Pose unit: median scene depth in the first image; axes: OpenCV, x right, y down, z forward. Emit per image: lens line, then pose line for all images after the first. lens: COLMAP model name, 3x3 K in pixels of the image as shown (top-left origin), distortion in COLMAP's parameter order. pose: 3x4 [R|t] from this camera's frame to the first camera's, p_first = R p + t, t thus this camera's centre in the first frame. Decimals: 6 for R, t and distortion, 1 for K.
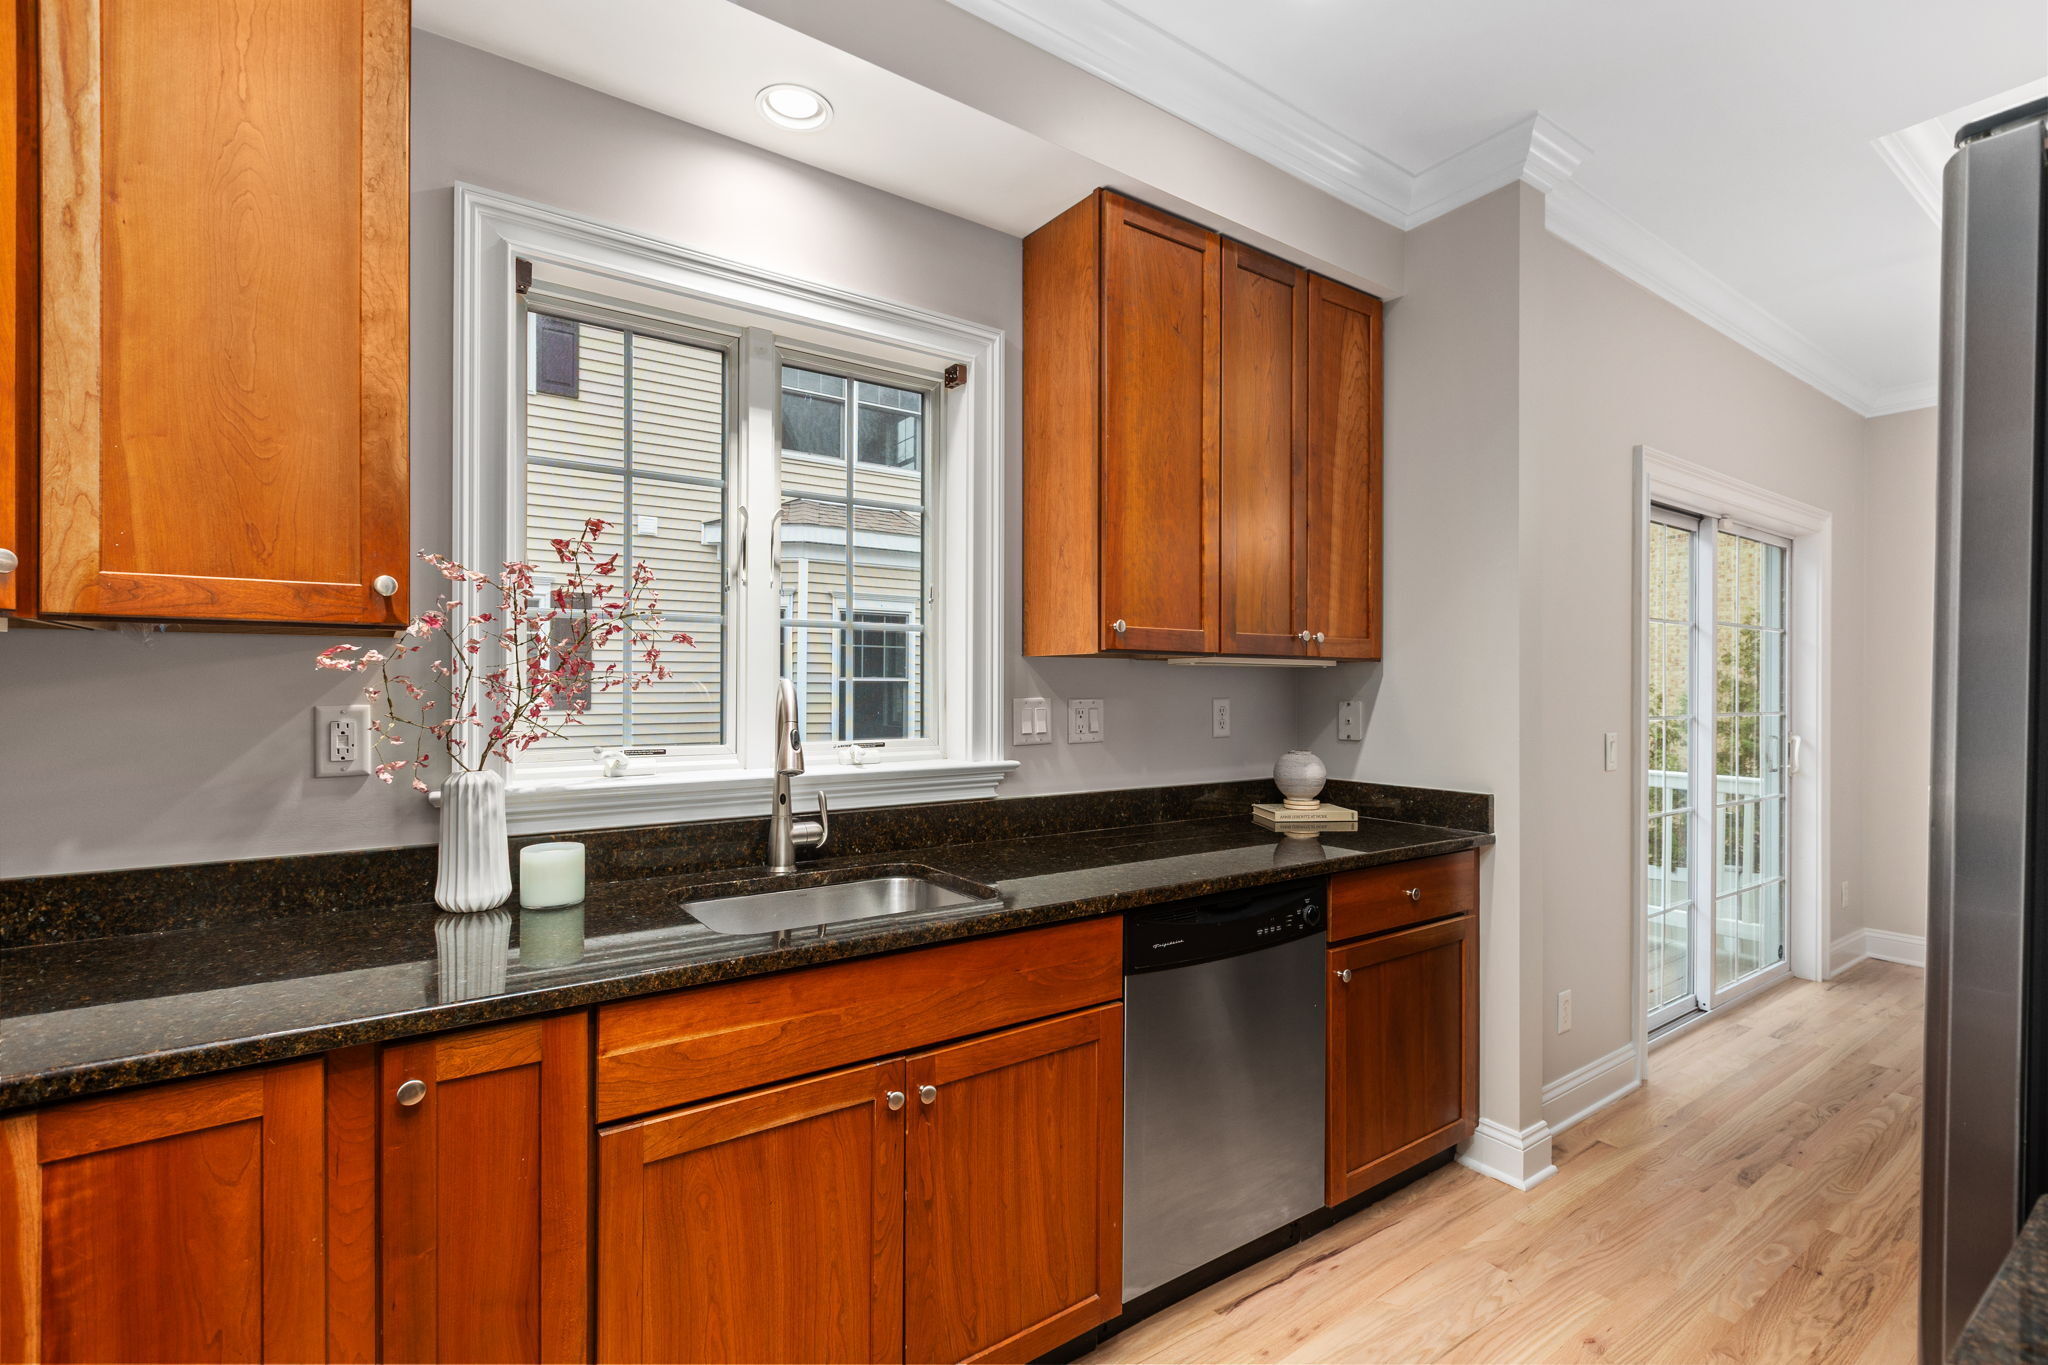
lens RADIAL K [[919.6, 0, 1020.3], [0, 919.6, 686.3], [0, 0, 1]] dist [0.003416, 0.000283]
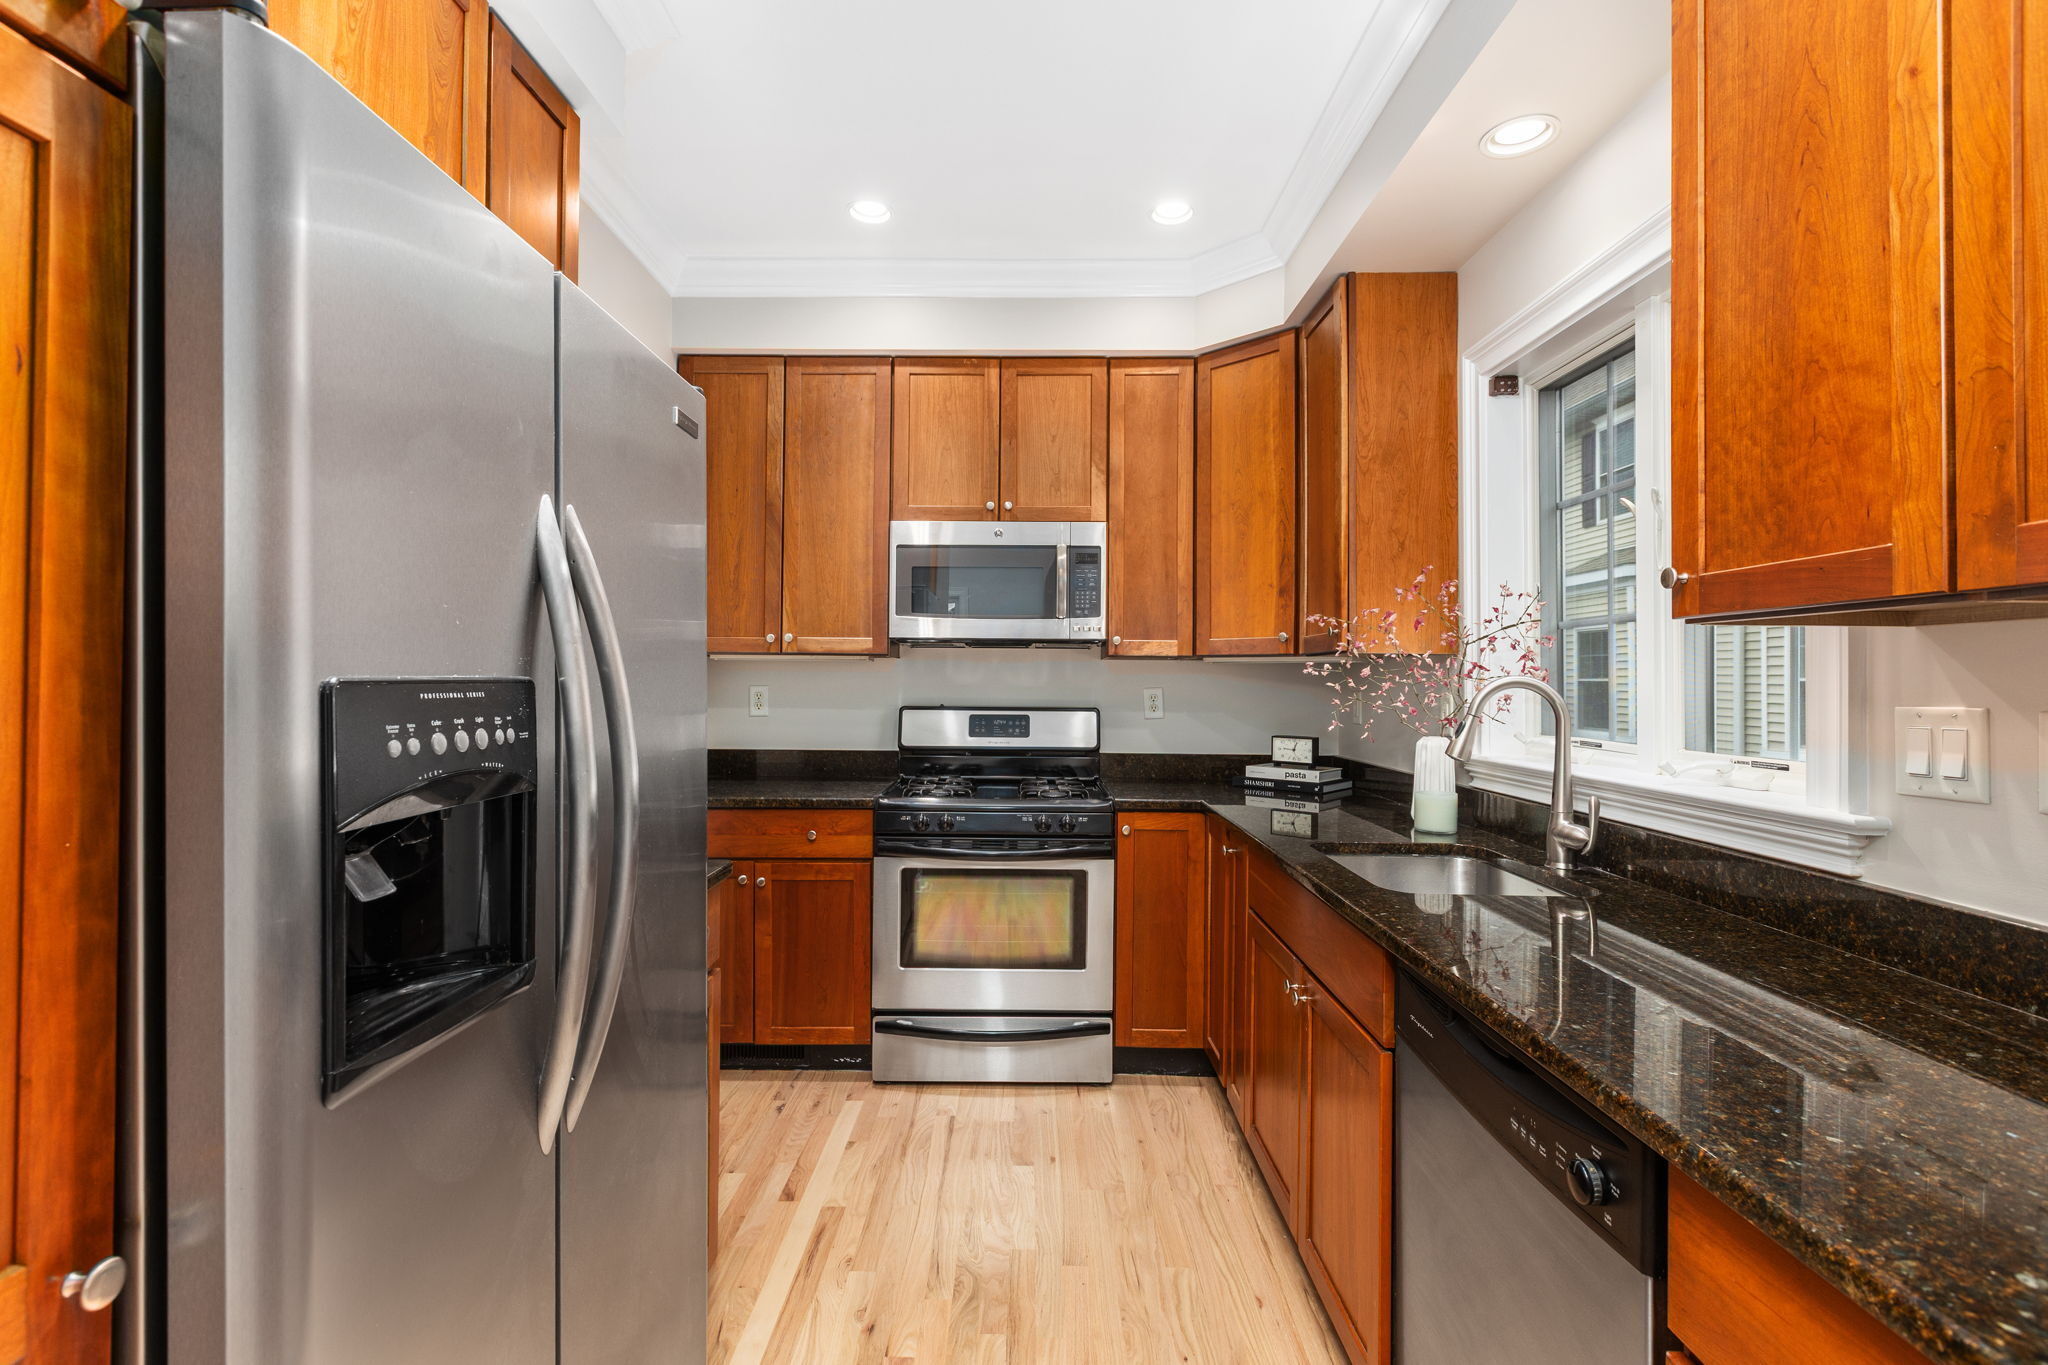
lens RADIAL K [[919.6, 0, 1020.3], [0, 919.6, 686.3], [0, 0, 1]] dist [0.003416, 0.000283]
pose [[-0.609177, 0.004397, -0.793022, 0.844095], [-0.004865, 0.999945, 0.009282, 0.001744], [0.793019, 0.009513, -0.609122, 1.089460]]
